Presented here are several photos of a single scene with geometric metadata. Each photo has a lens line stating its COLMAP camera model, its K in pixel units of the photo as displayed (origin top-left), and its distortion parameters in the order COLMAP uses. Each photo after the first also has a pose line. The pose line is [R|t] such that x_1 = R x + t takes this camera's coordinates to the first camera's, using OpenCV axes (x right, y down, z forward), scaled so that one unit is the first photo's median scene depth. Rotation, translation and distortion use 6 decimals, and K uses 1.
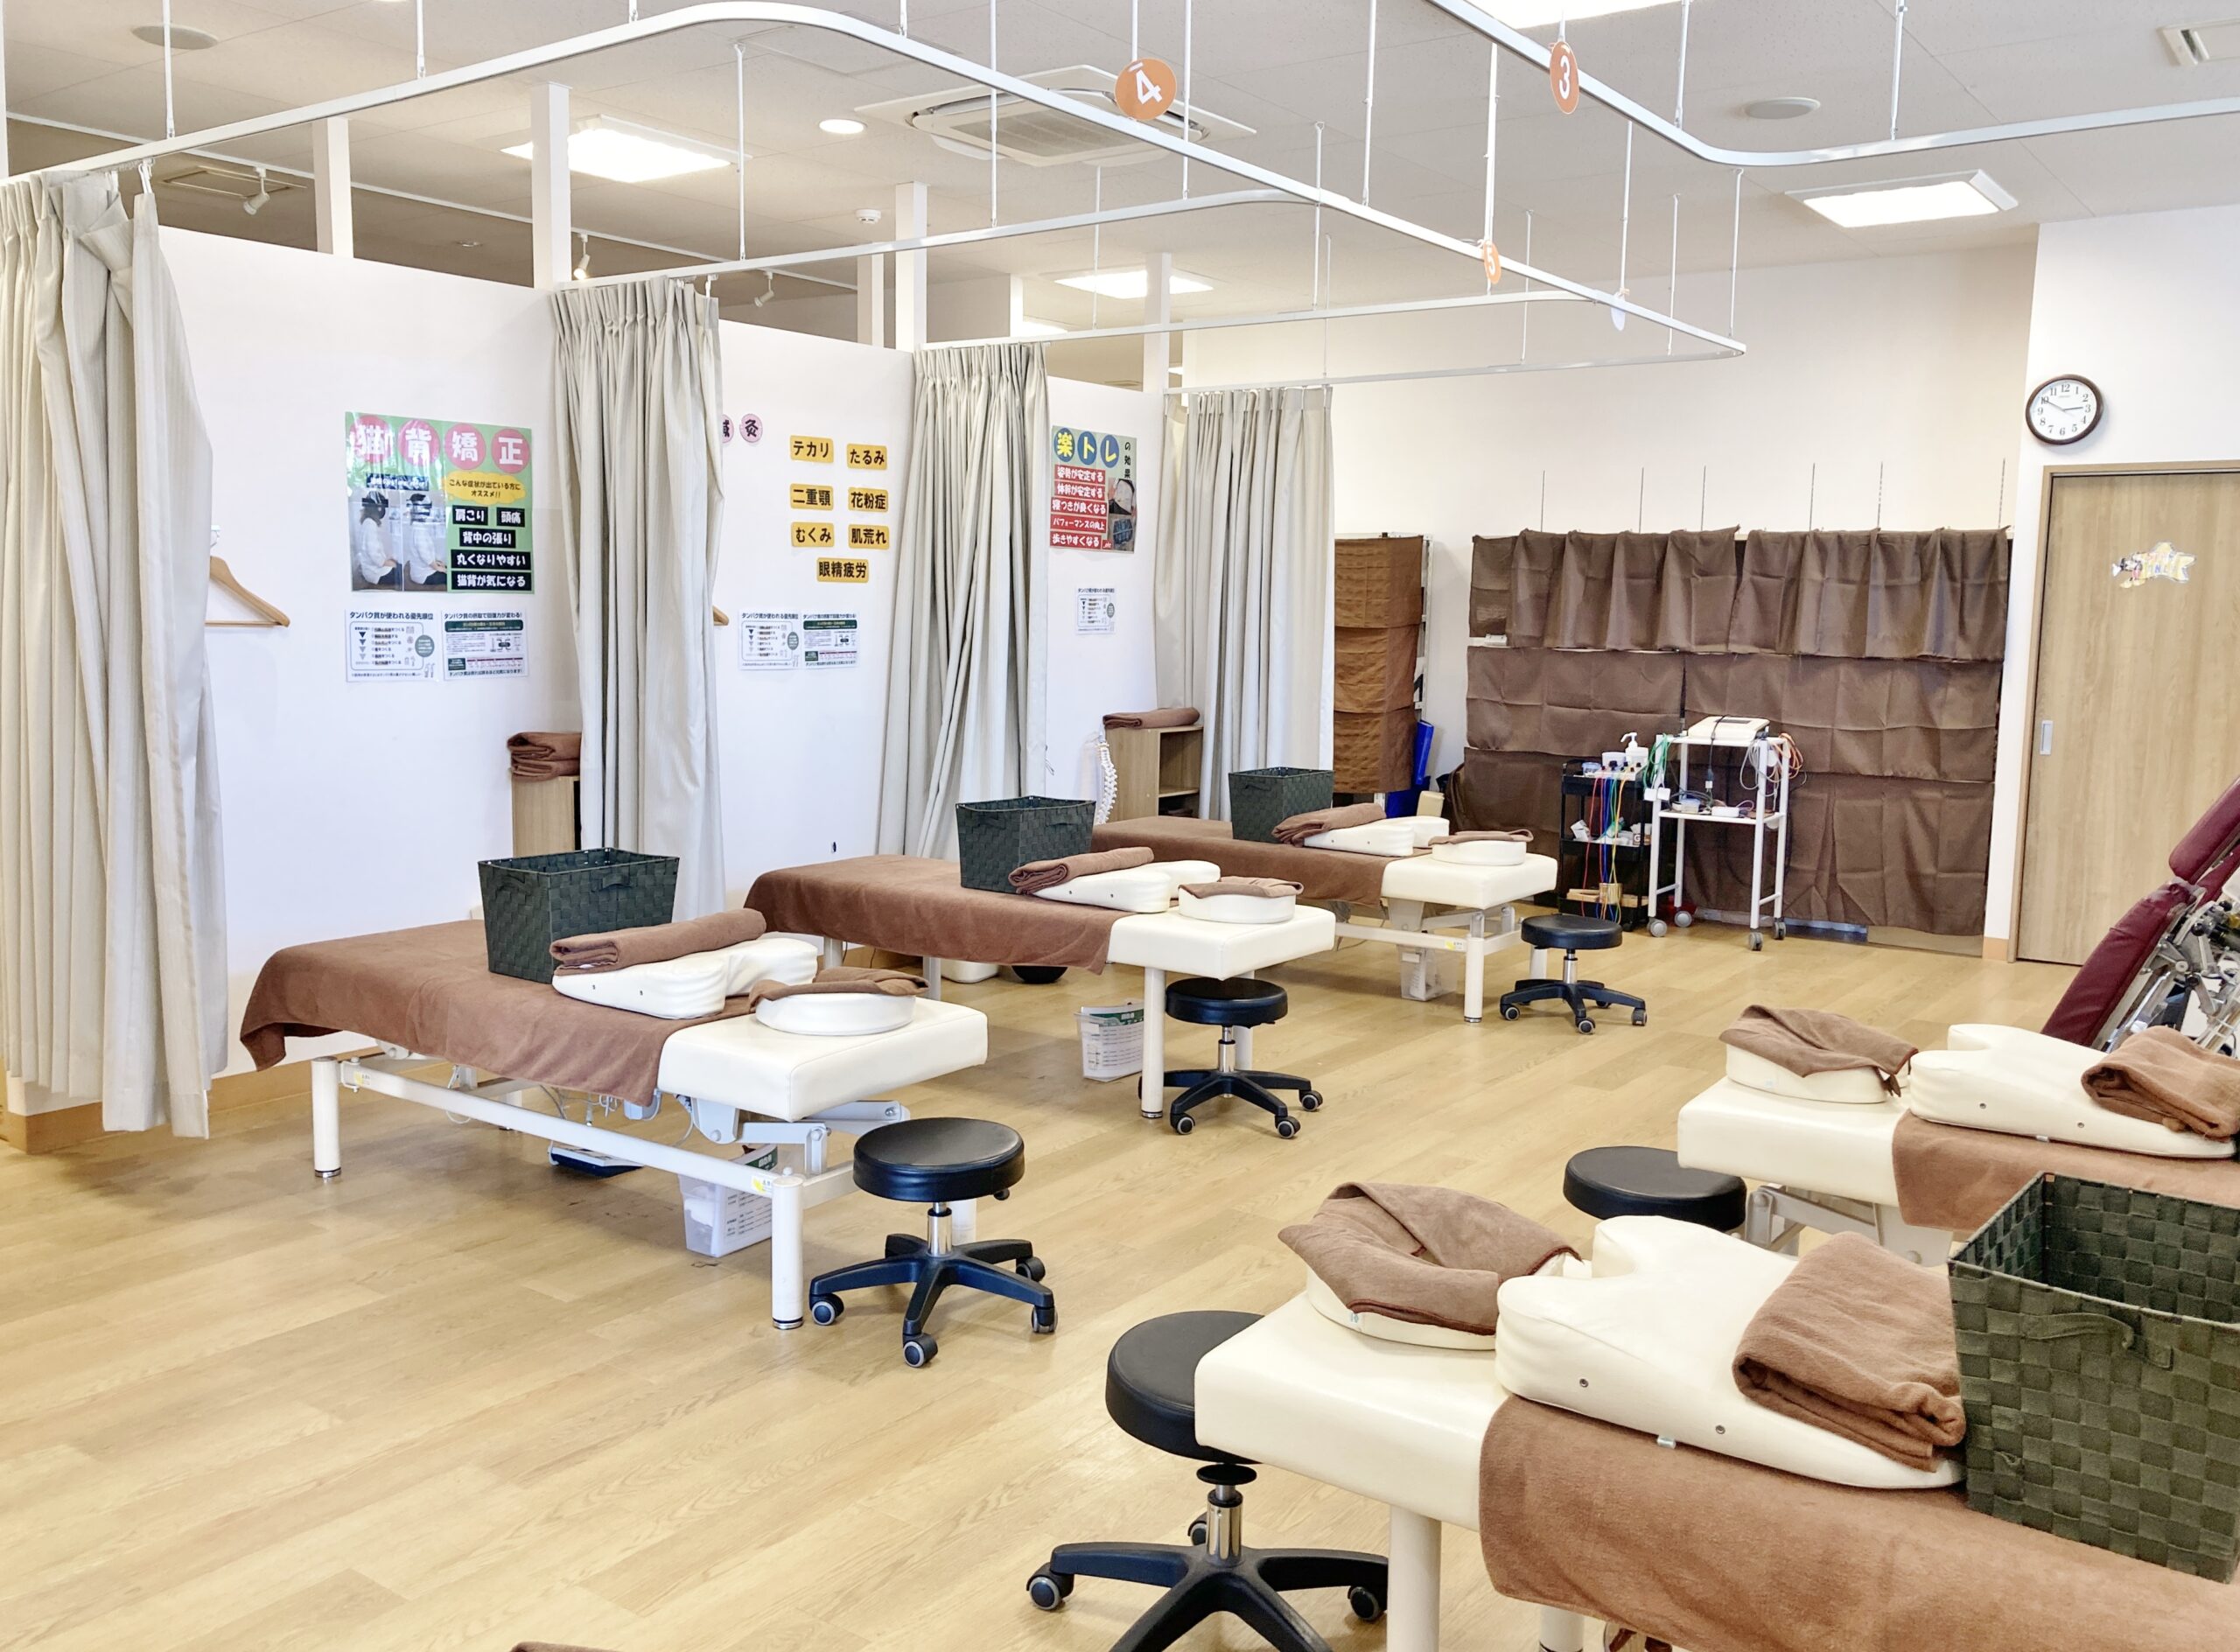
lens RADIAL K [[1859.3, 0, 1120.9], [0, 1859.3, 825.4], [0, 0, 1]] dist [0.016284, 0.005416]
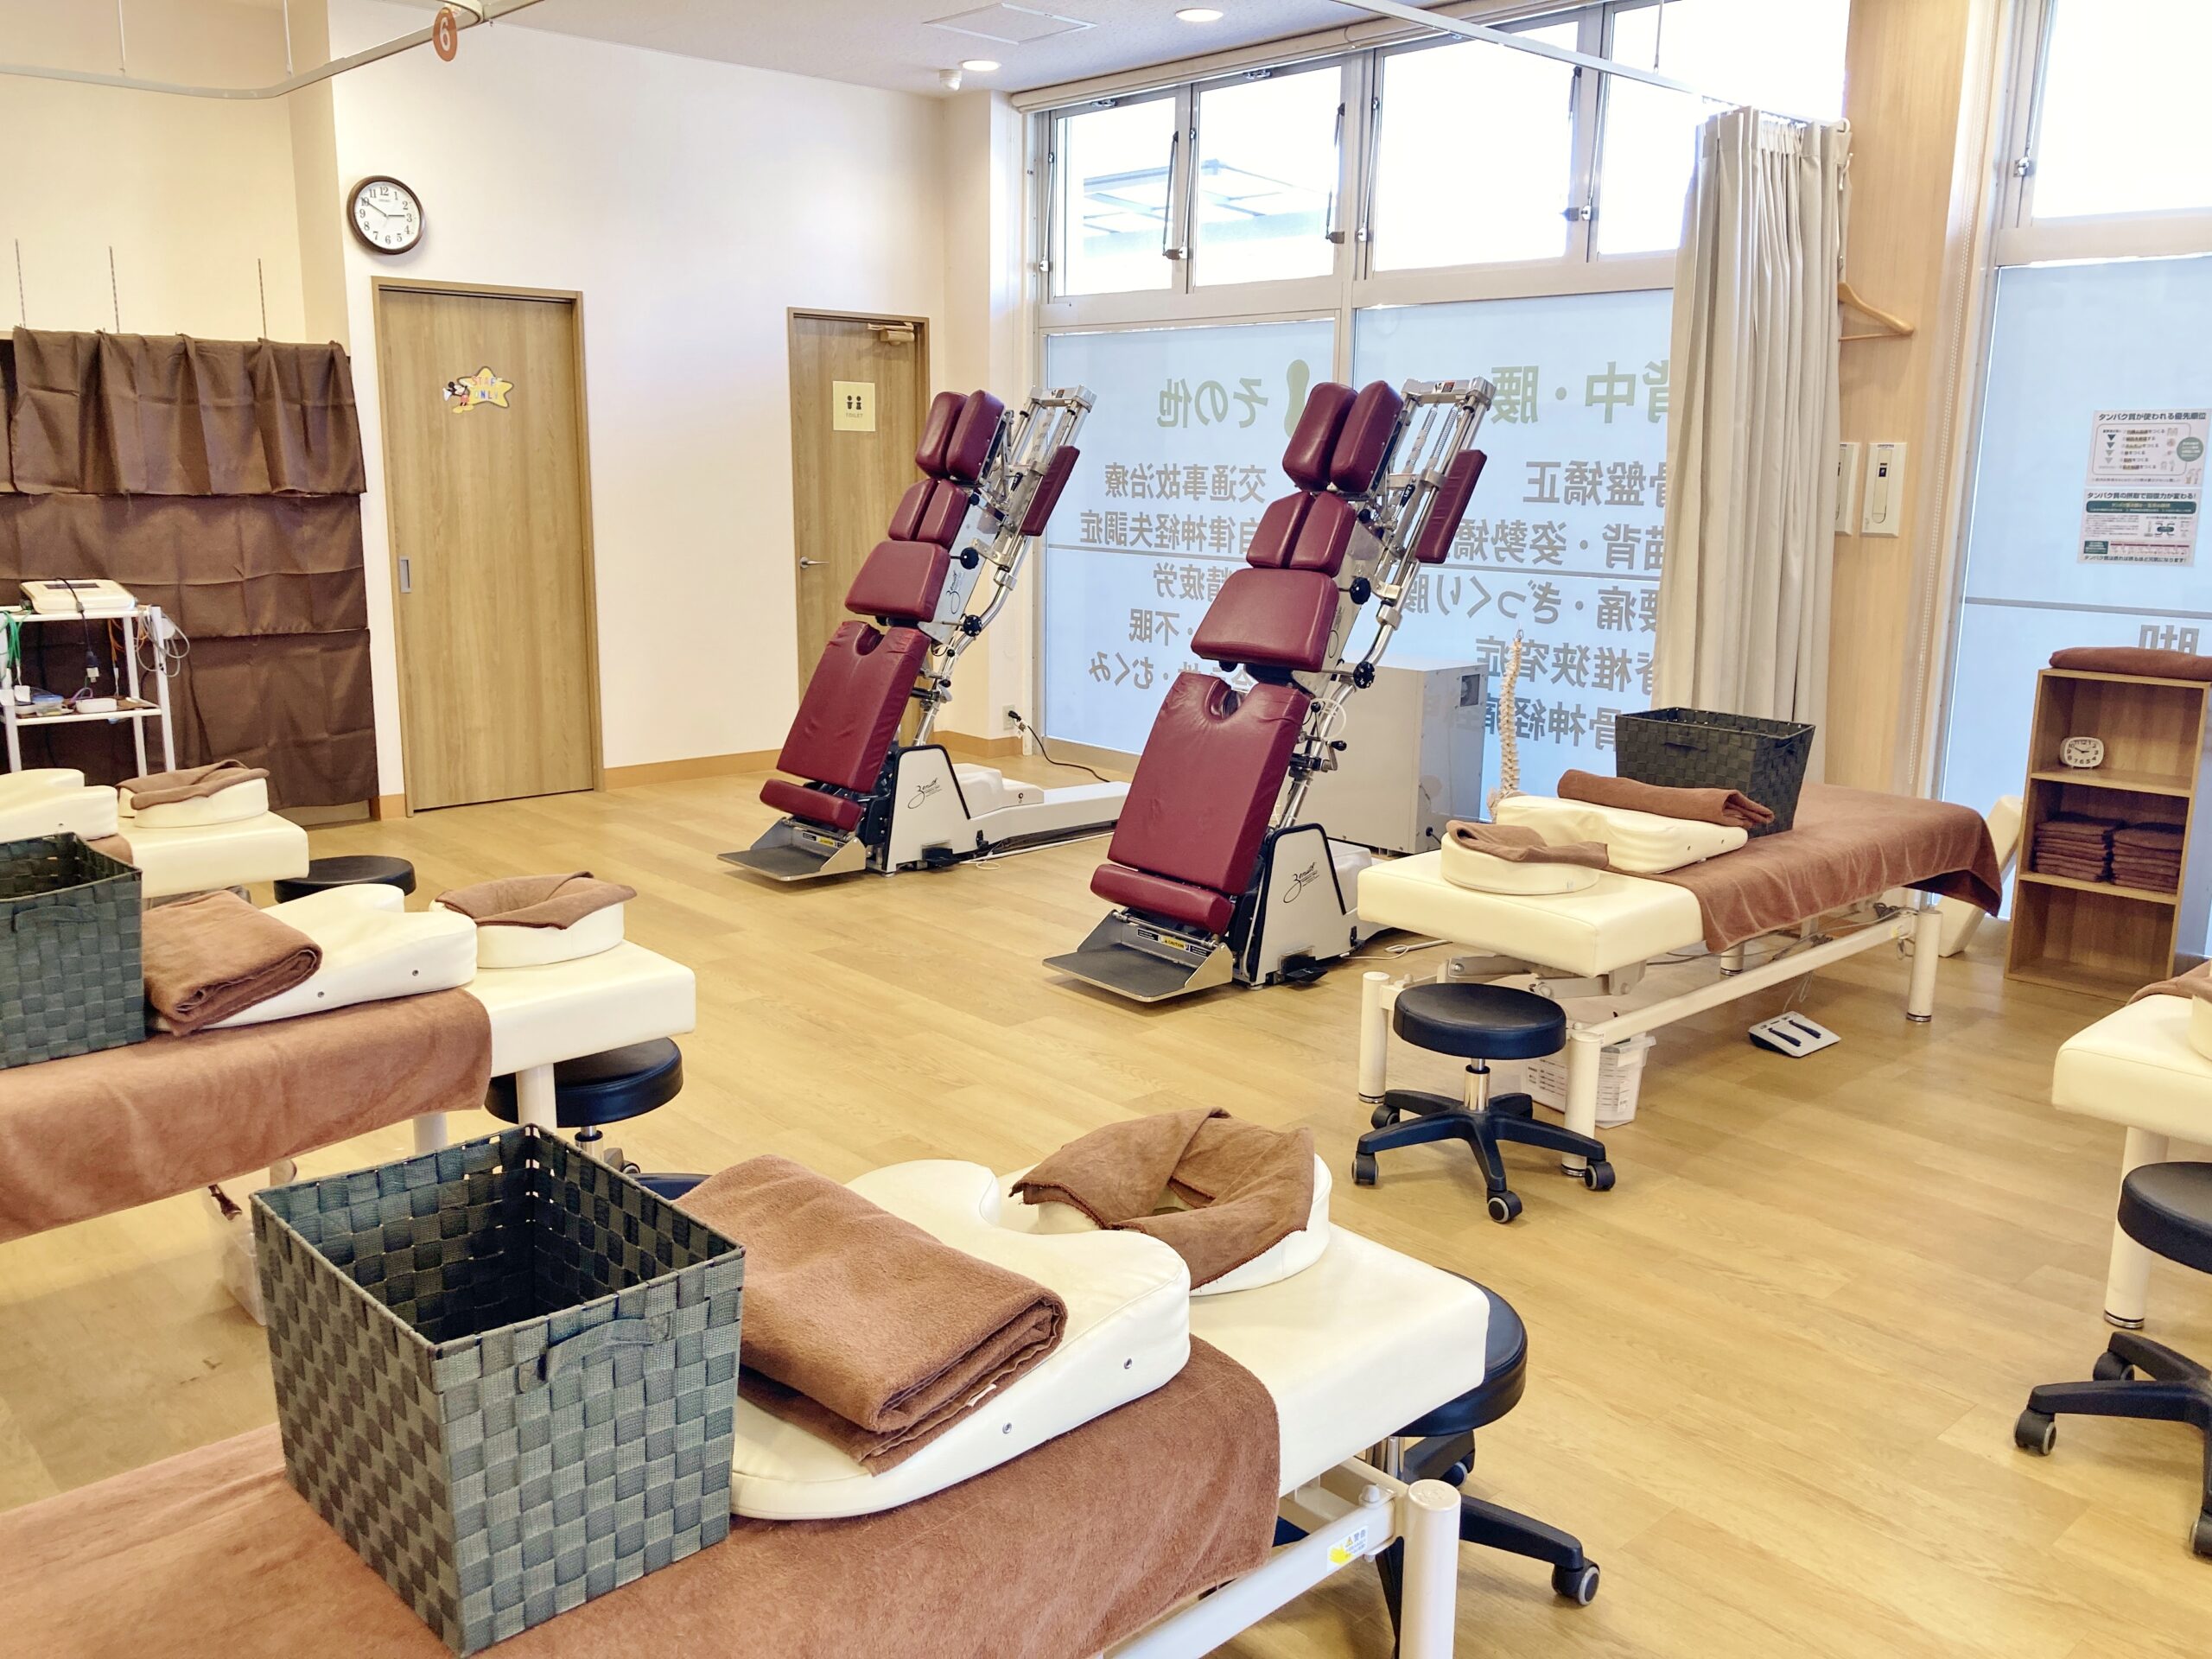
lens RADIAL K [[1814.6, 0, 1108.6], [0, 1814.6, 819.2], [0, 0, 1]] dist [-0.002947, 0.001479]
pose [[0.156878, -0.208850, 0.965283, -0.356551], [0.106052, 0.975296, 0.193780, -0.066556], [-0.981907, 0.071970, 0.175152, 0.506261]]
